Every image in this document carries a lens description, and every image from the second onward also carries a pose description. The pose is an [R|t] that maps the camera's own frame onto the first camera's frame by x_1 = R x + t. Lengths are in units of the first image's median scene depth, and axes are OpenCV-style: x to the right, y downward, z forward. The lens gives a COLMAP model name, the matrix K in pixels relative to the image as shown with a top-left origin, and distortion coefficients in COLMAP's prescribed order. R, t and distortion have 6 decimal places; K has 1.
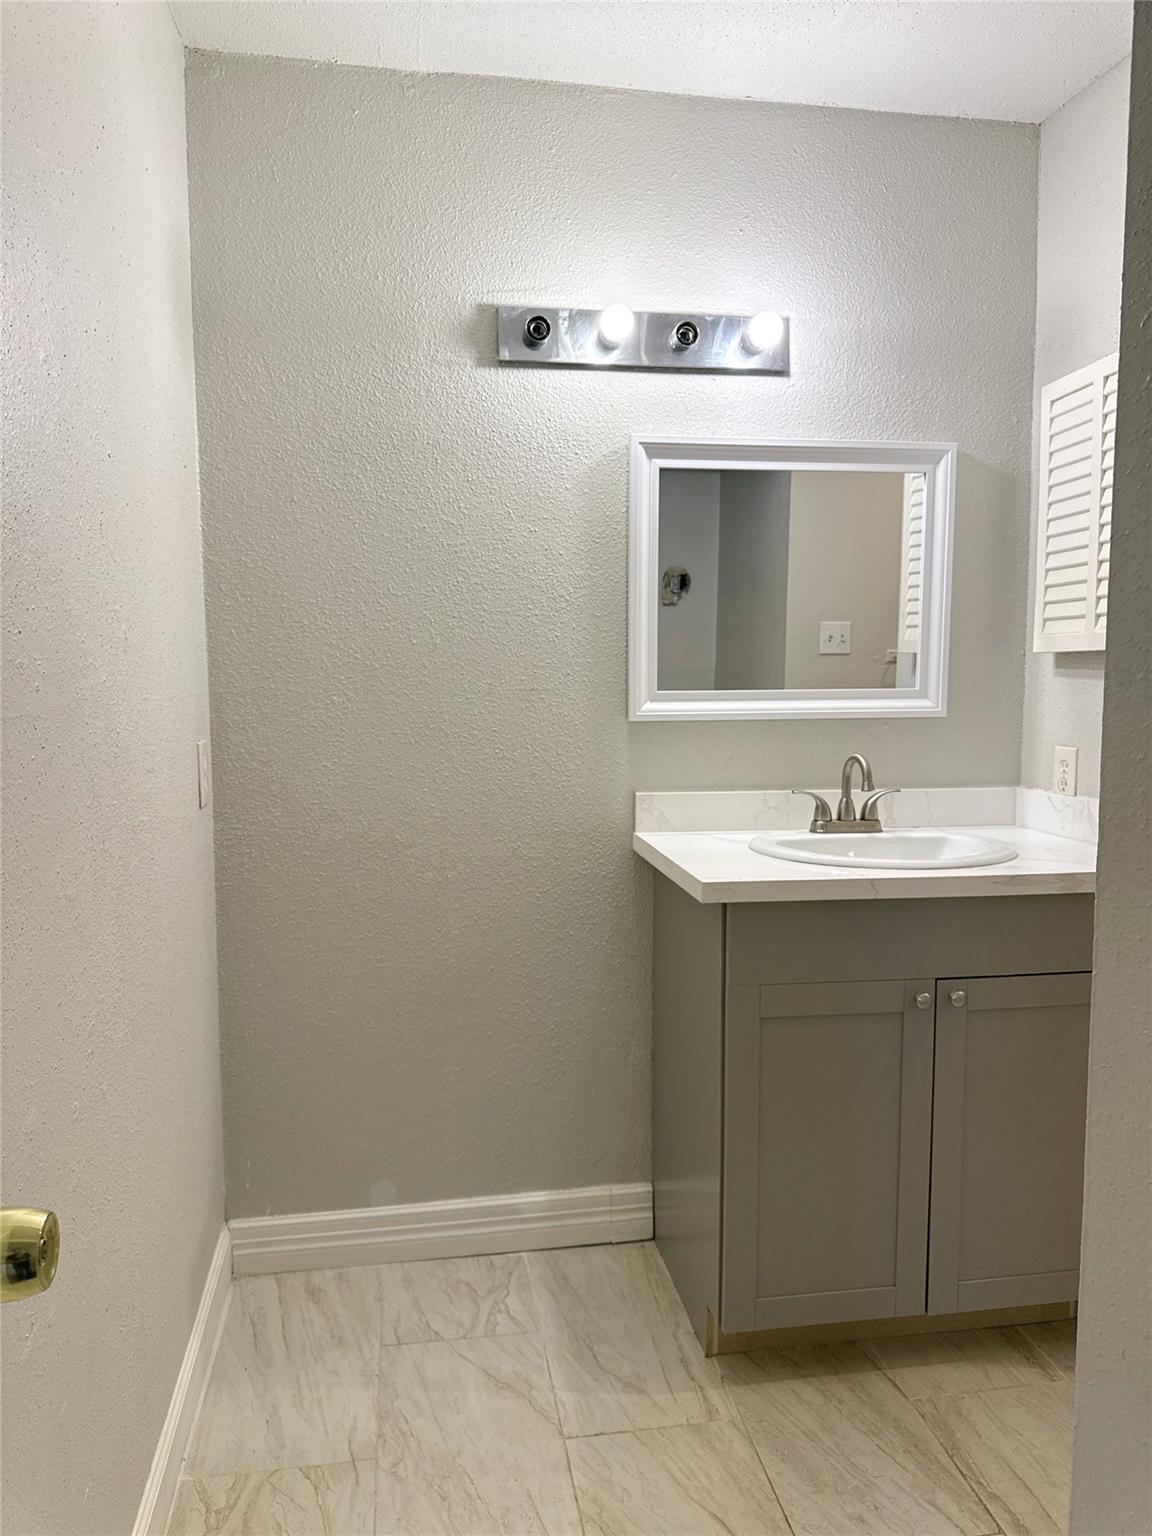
lens RADIAL K [[1075.0, 0, 576.0], [0, 1075.0, 768.0], [0, 0, 1]] dist [0.082296, -0.120143]
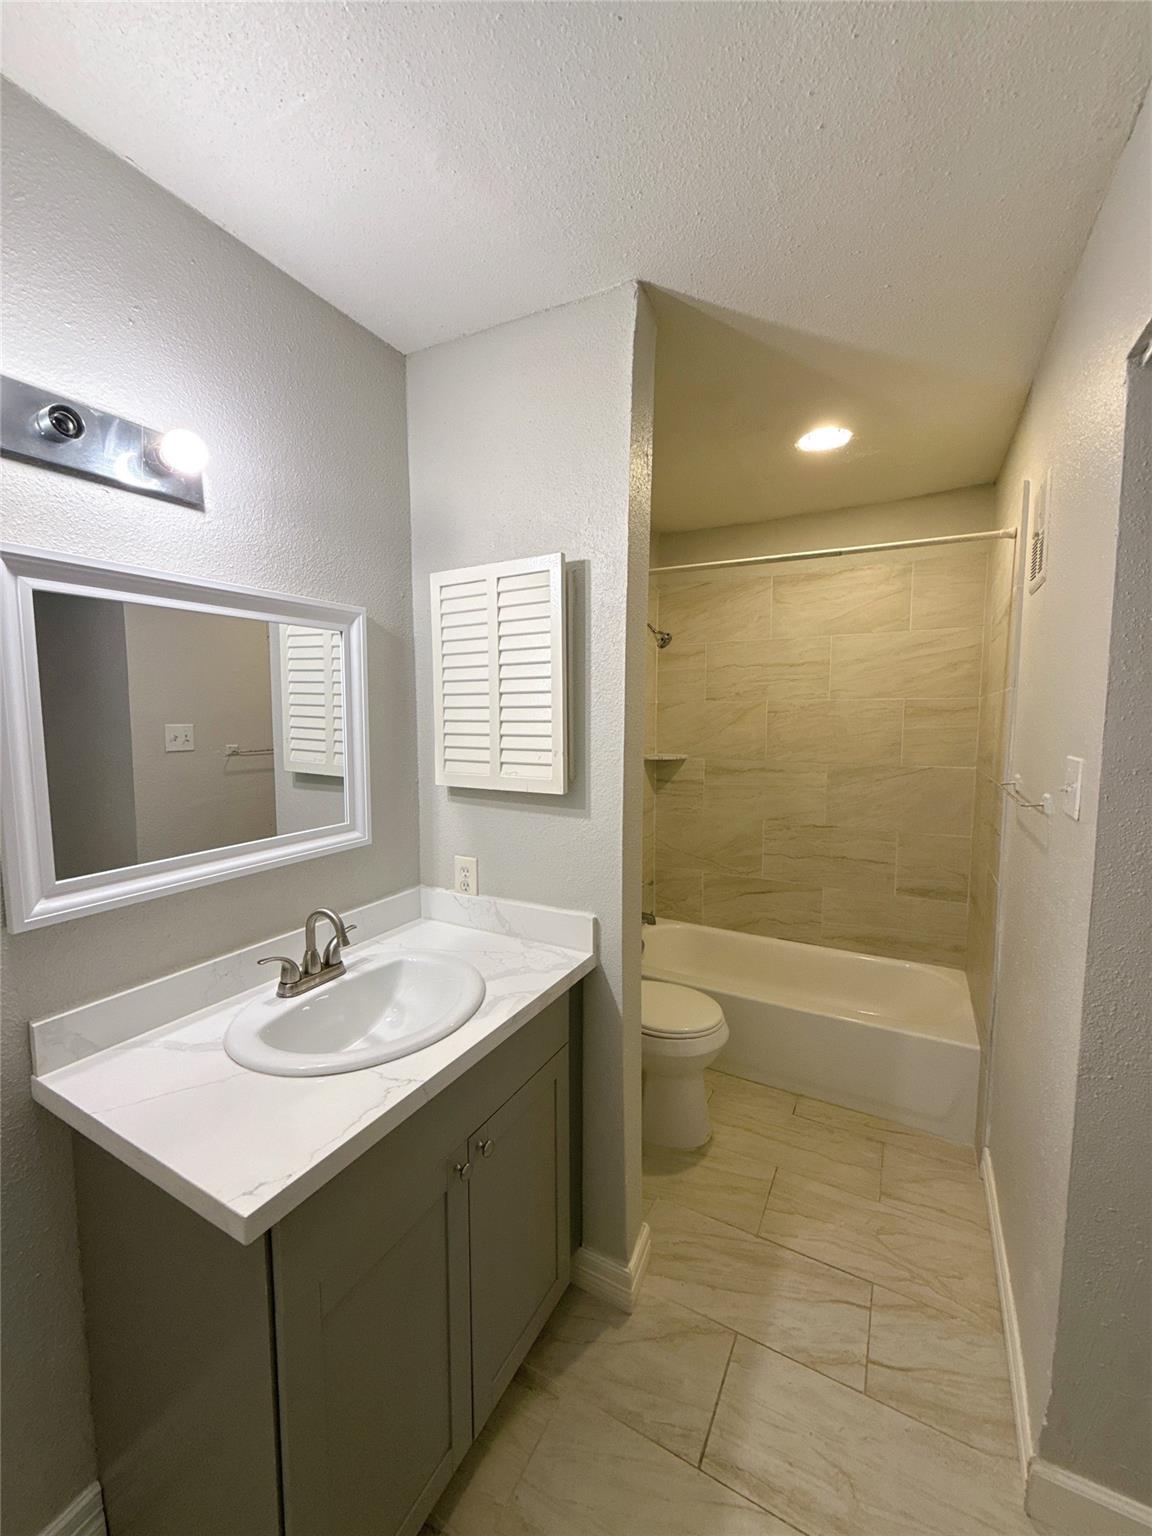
lens RADIAL K [[611.1, 0, 576.0], [0, 611.1, 768.0], [0, 0, 1]] dist [-0.000377, 0.000295]
pose [[0.613343, -0.072981, 0.786438, -0.032478], [0.069579, 0.996843, 0.038242, -0.143170], [-0.786746, 0.031264, 0.616484, 0.443567]]
